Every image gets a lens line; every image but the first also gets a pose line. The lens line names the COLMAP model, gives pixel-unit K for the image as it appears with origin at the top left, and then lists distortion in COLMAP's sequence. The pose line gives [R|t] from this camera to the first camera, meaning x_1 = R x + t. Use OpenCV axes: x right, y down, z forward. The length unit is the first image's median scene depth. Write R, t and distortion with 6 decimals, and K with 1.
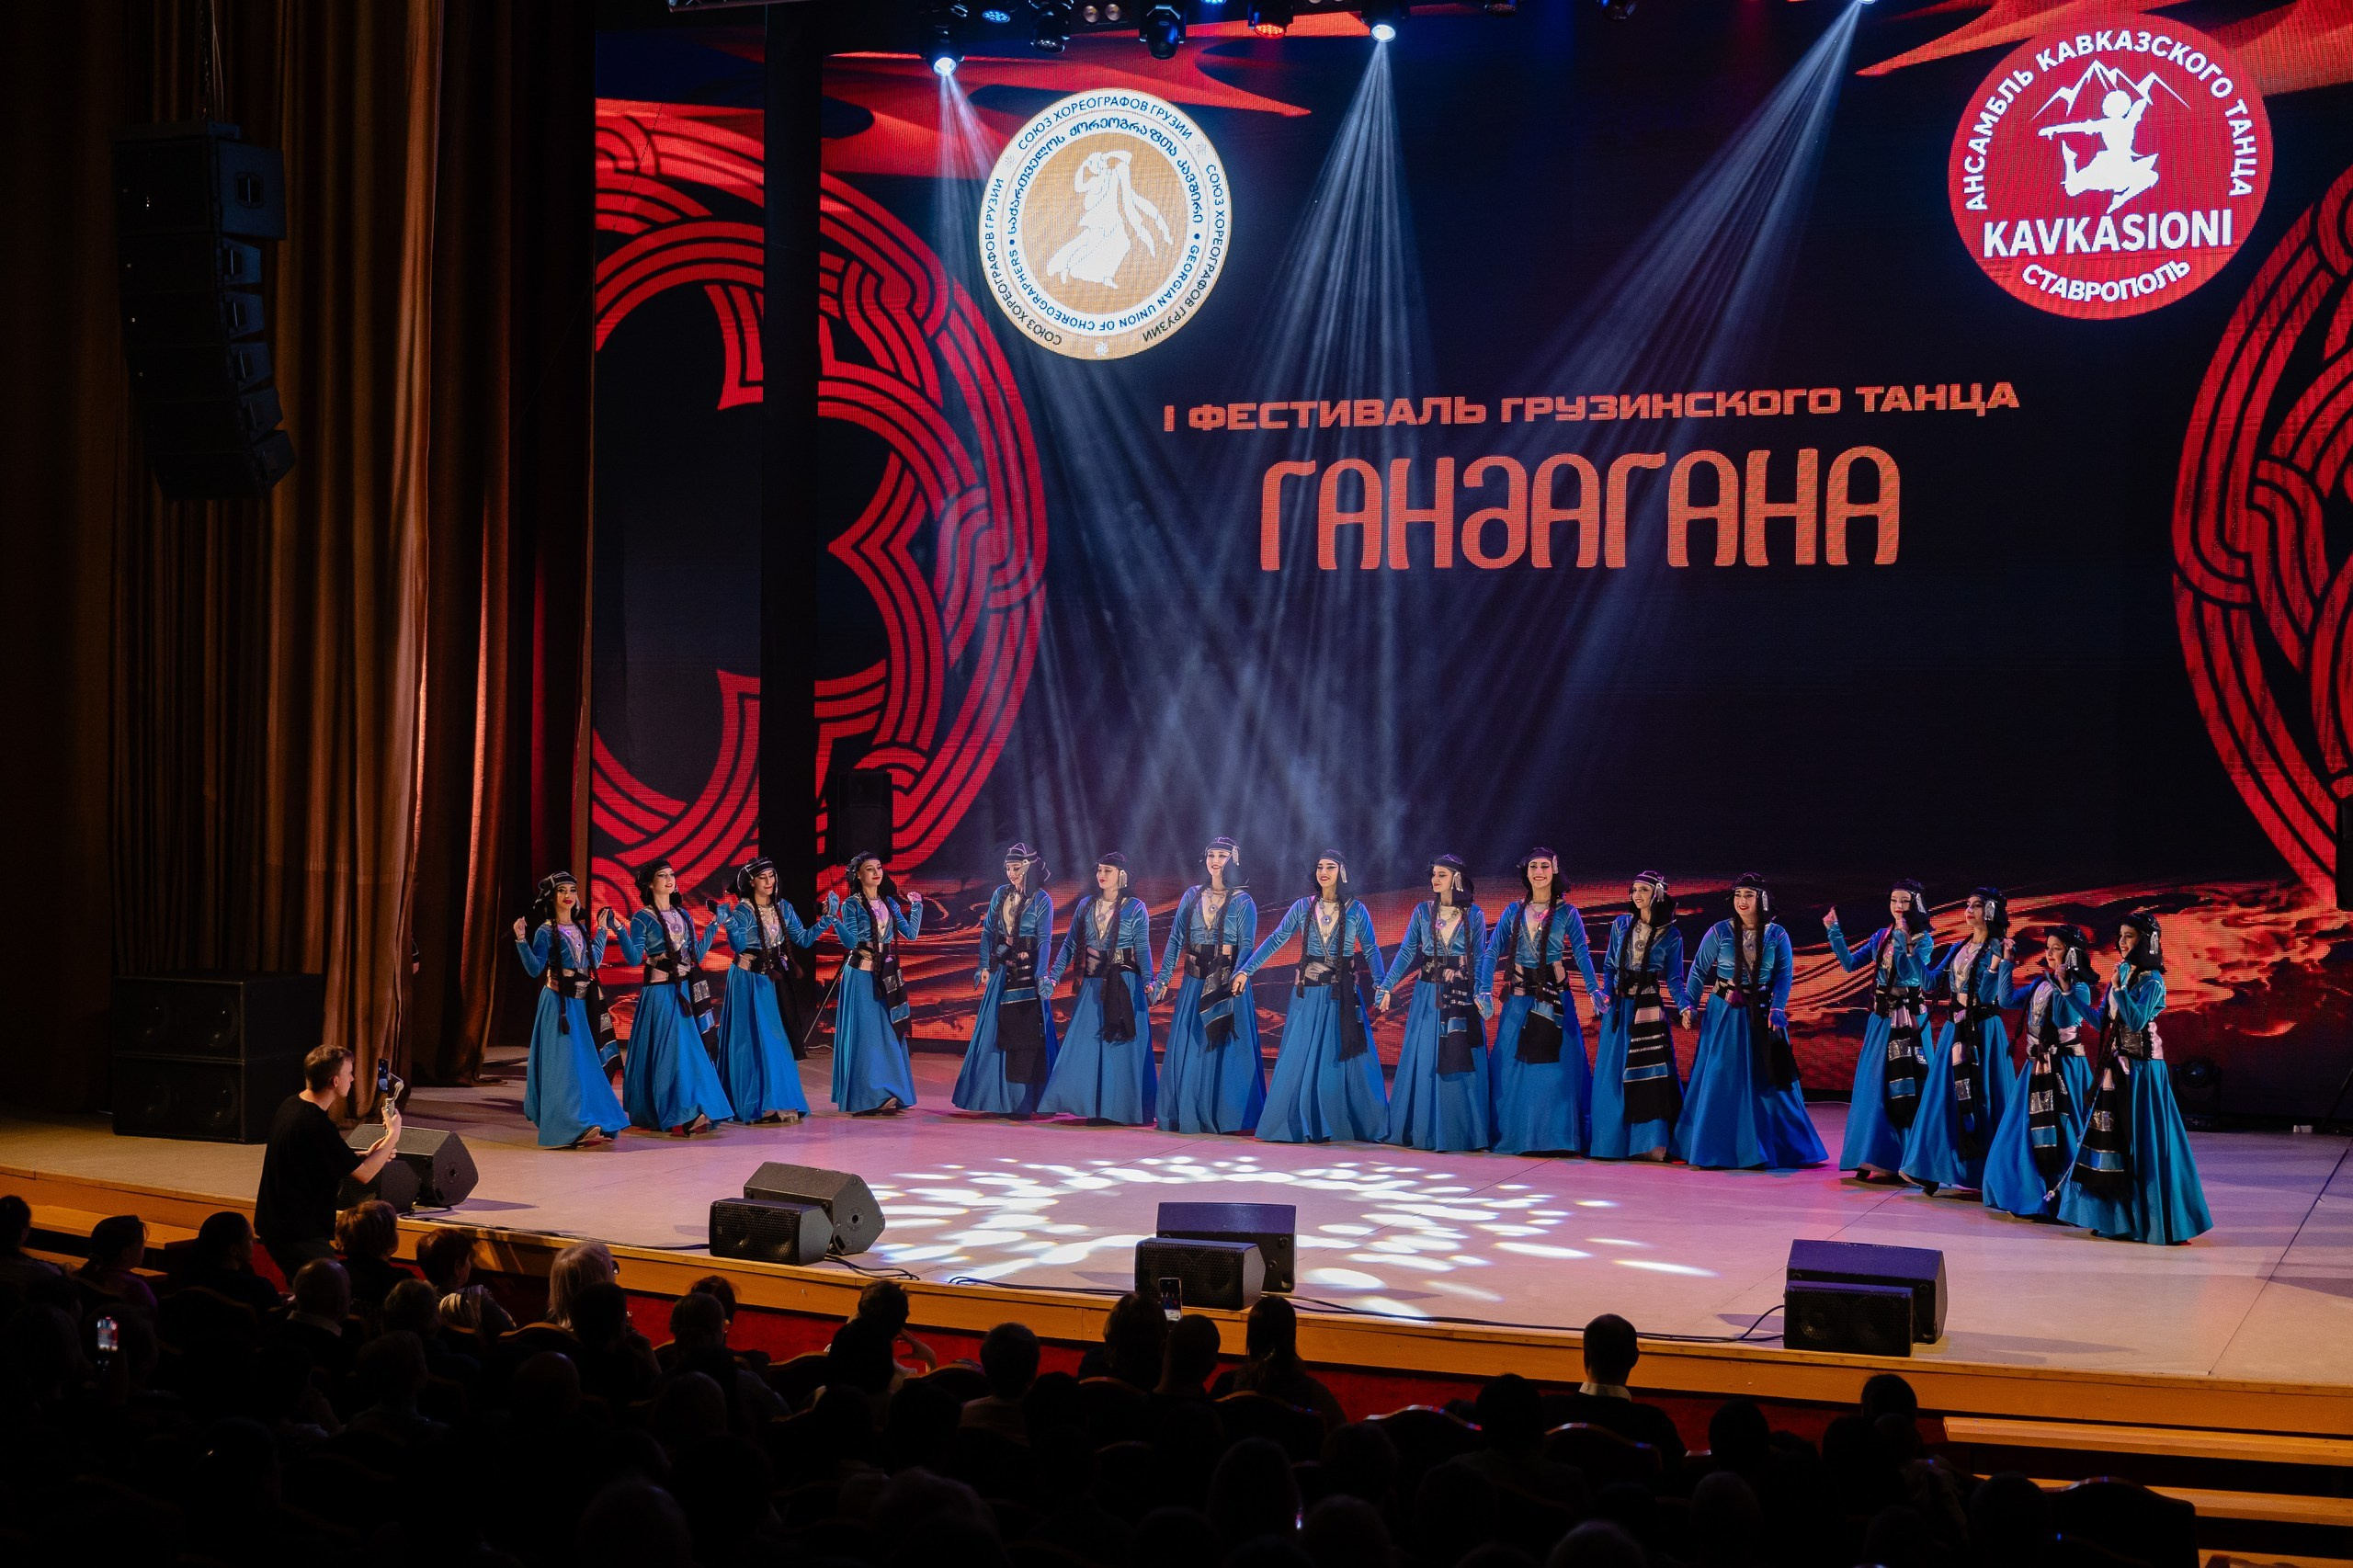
lens RADIAL K [[3243.8, 0, 1209.0], [0, 3243.8, 785.2], [0, 0, 1]] dist [0.018467, 0.024984]
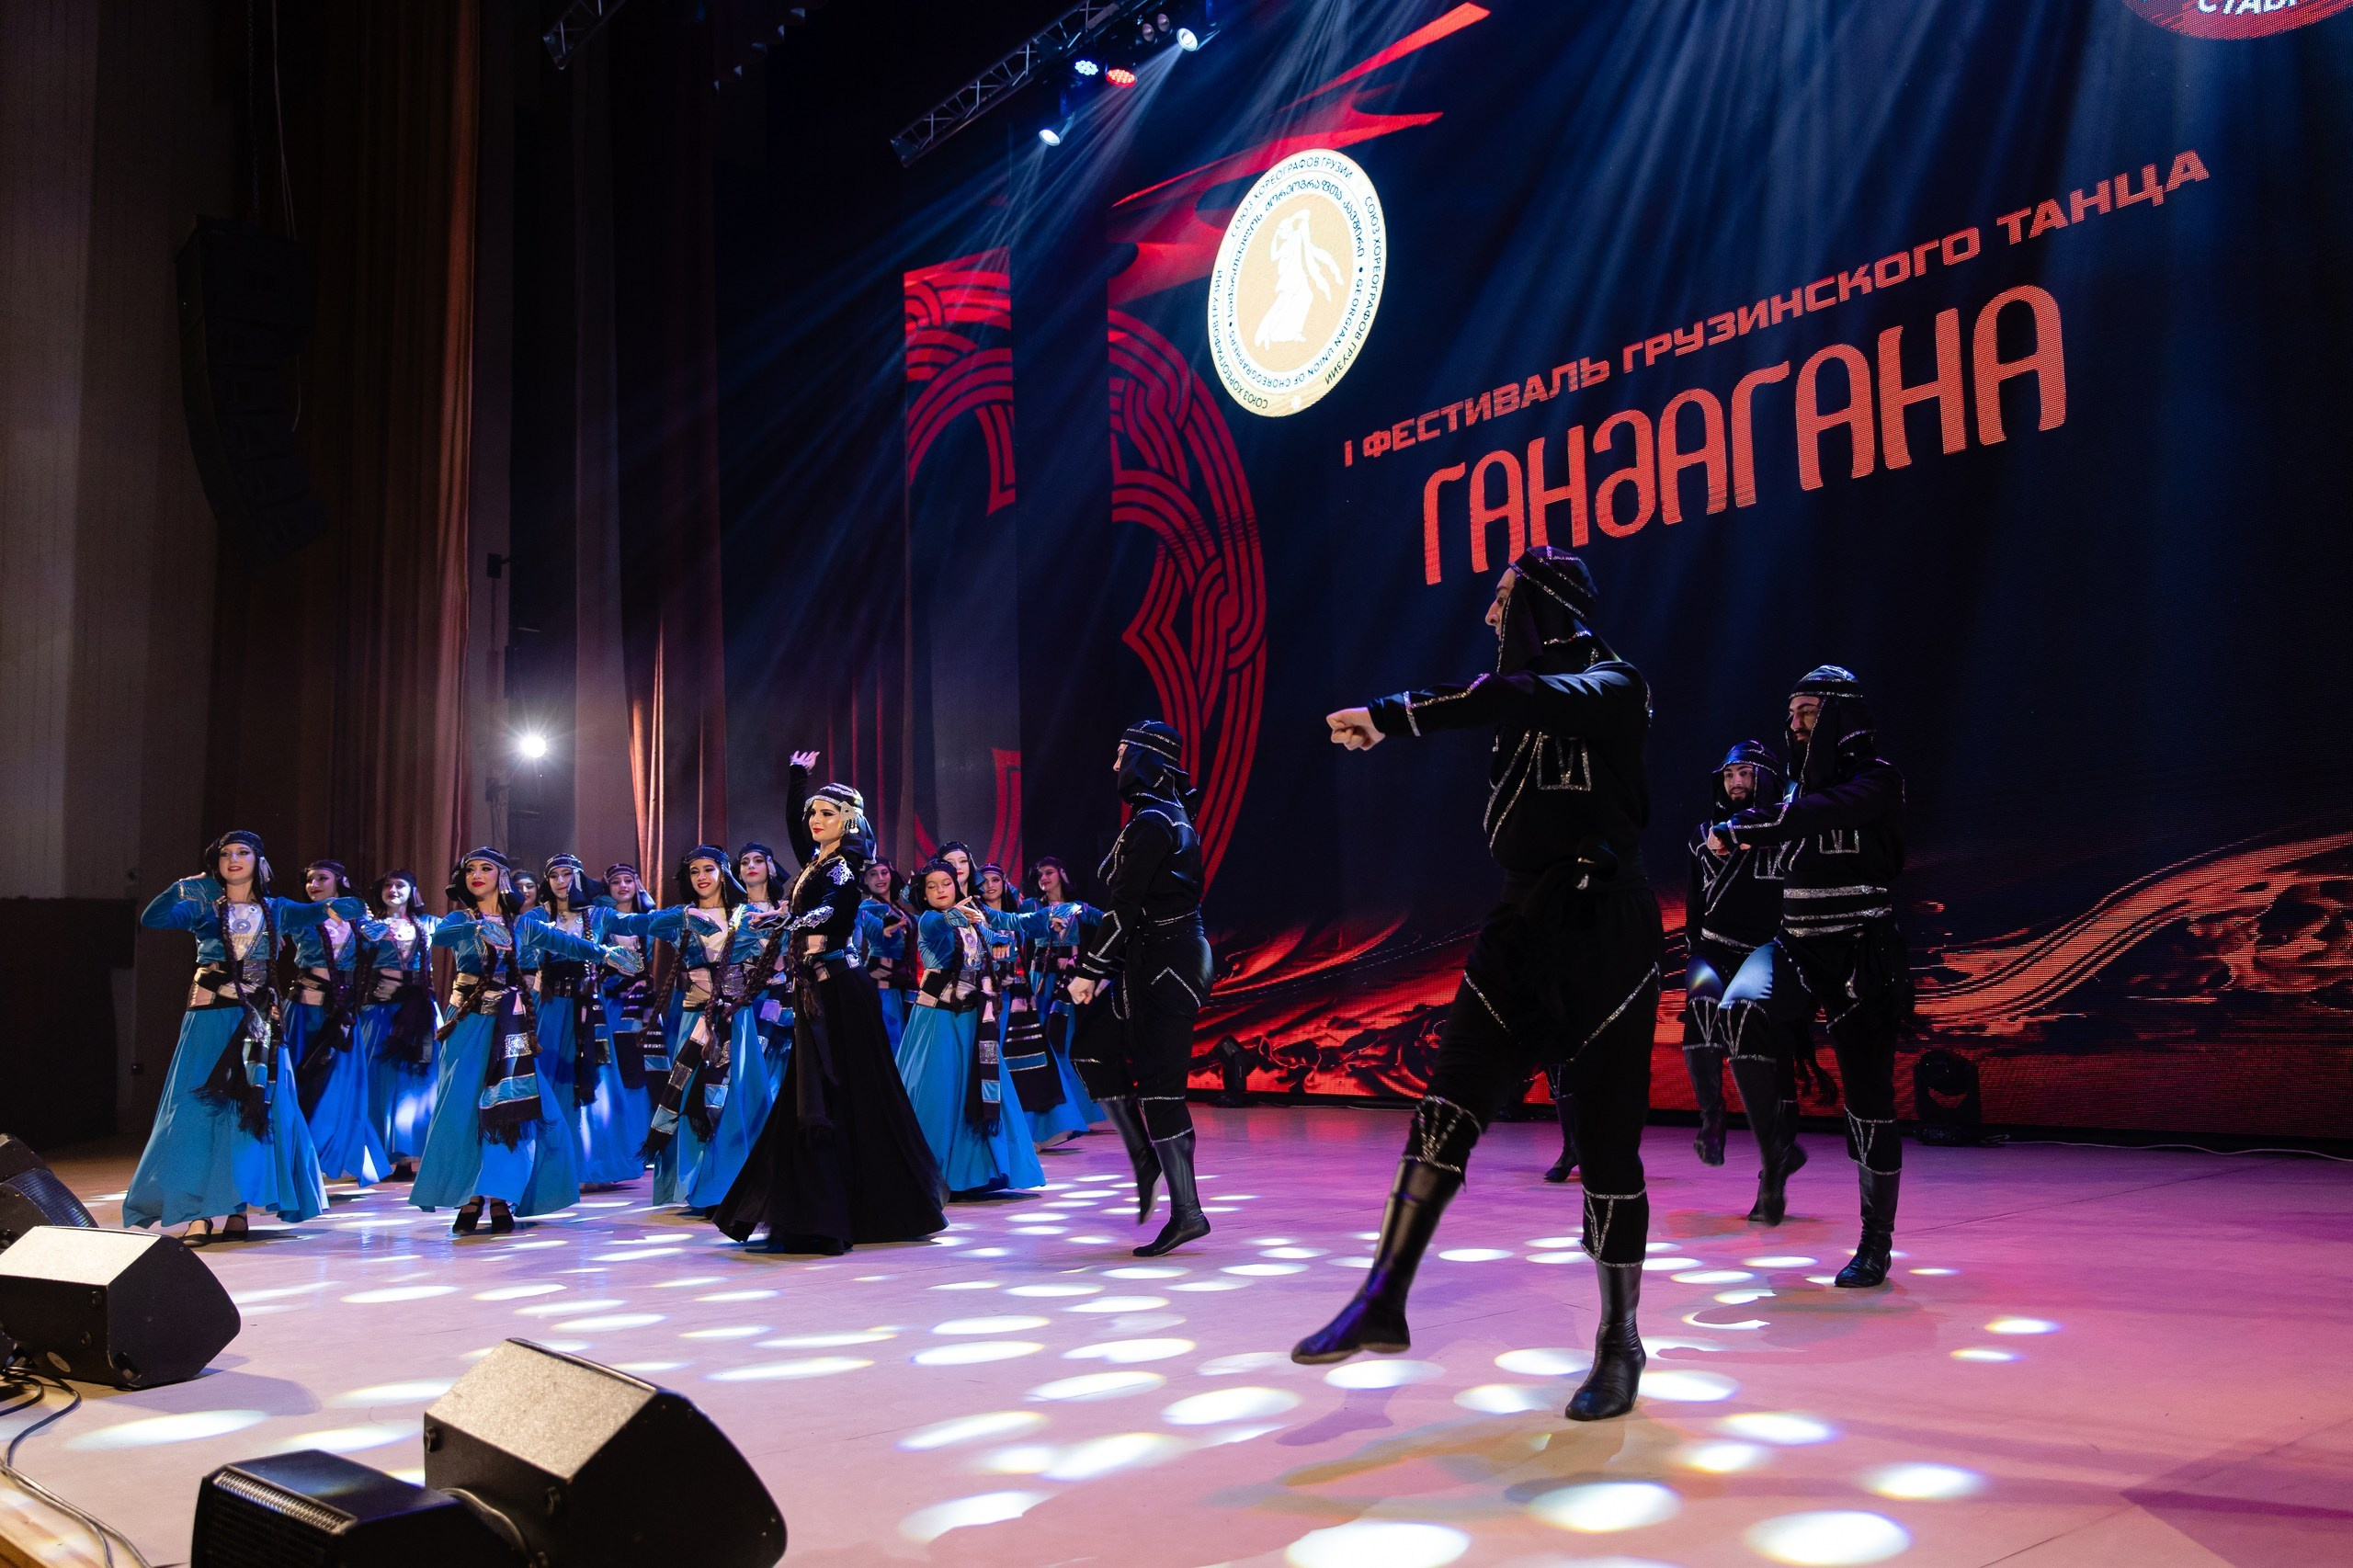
lens RADIAL K [[1905.5, 0, 1237.9], [0, 1905.5, 788.3], [0, 0, 1]] dist [0.014390, -0.000763]
pose [[0.885521, -0.084681, -0.456817, 0.230443], [0.032844, 0.992199, -0.120258, 0.062253], [0.463437, 0.091488, 0.881395, 0.507234]]
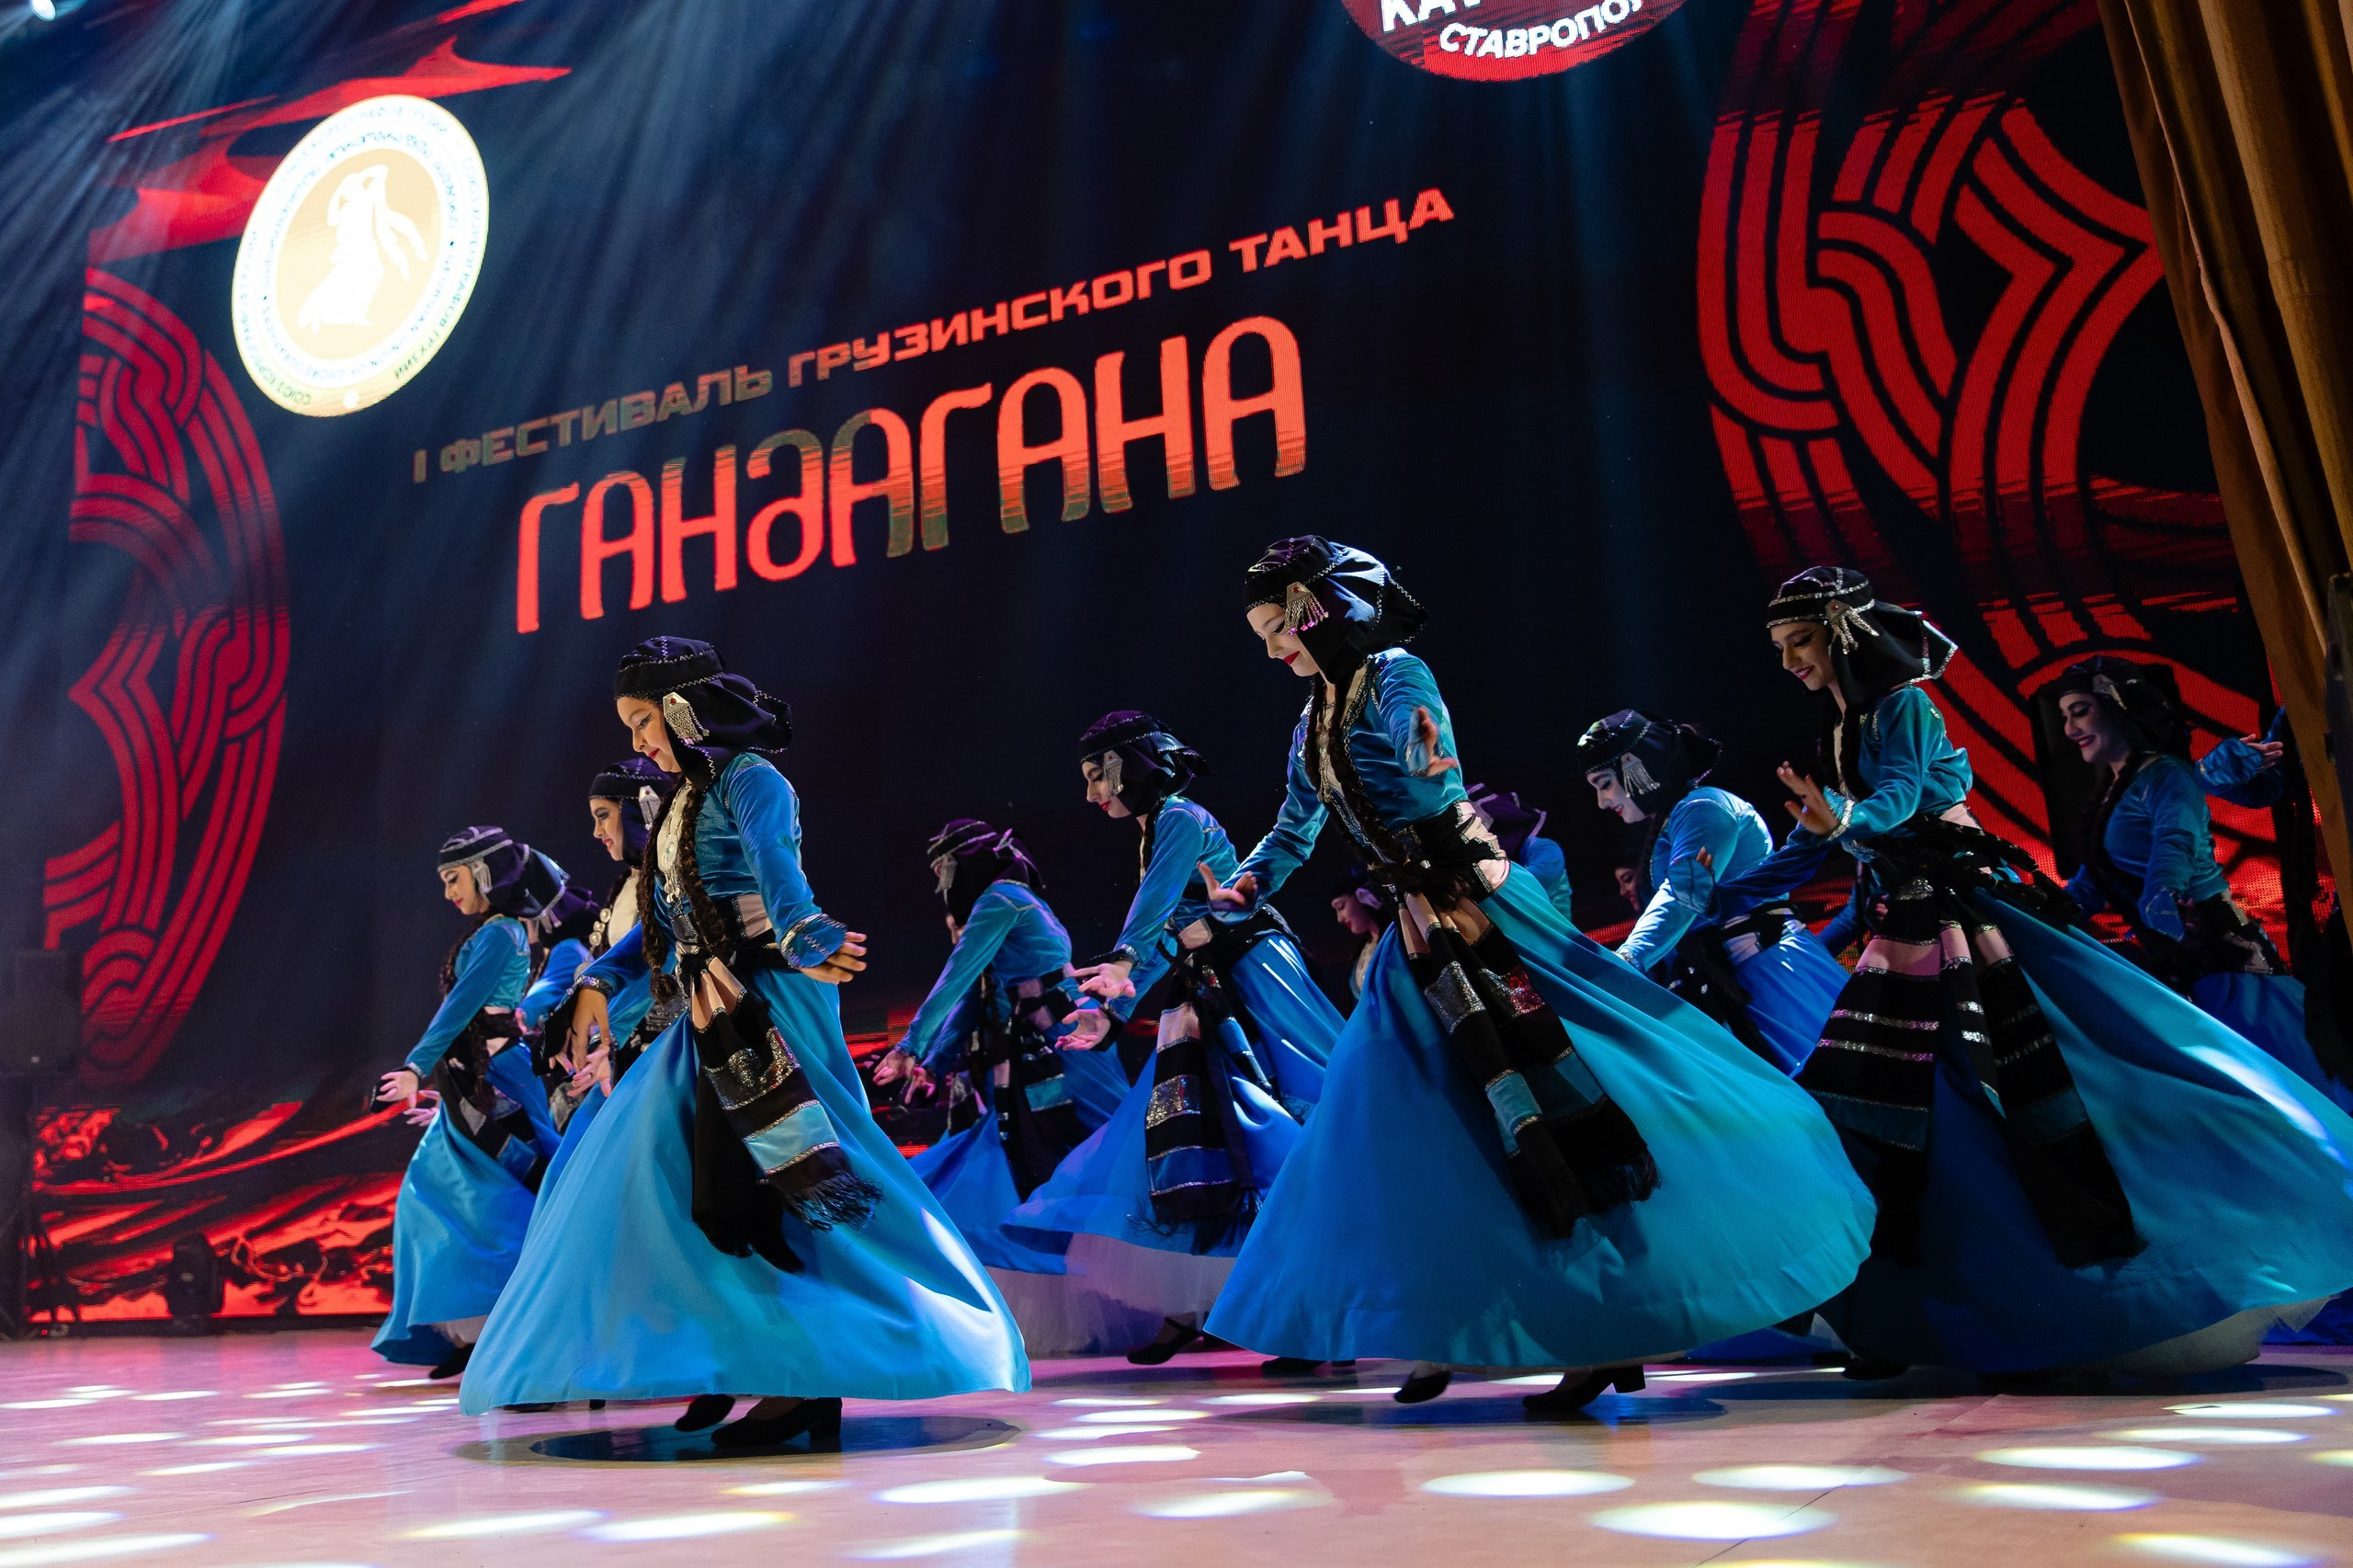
lens RADIAL K [[1943.1, 0, 1174.3], [0, 1943.1, 737.3], [0, 0, 1]] dist [0.003953, -0.003591]
pose [[0.997168, -0.073834, -0.014307, 0.180918], [0.068703, 0.971685, -0.226070, 0.072567], [0.030594, 0.224446, 0.974006, 0.601501]]
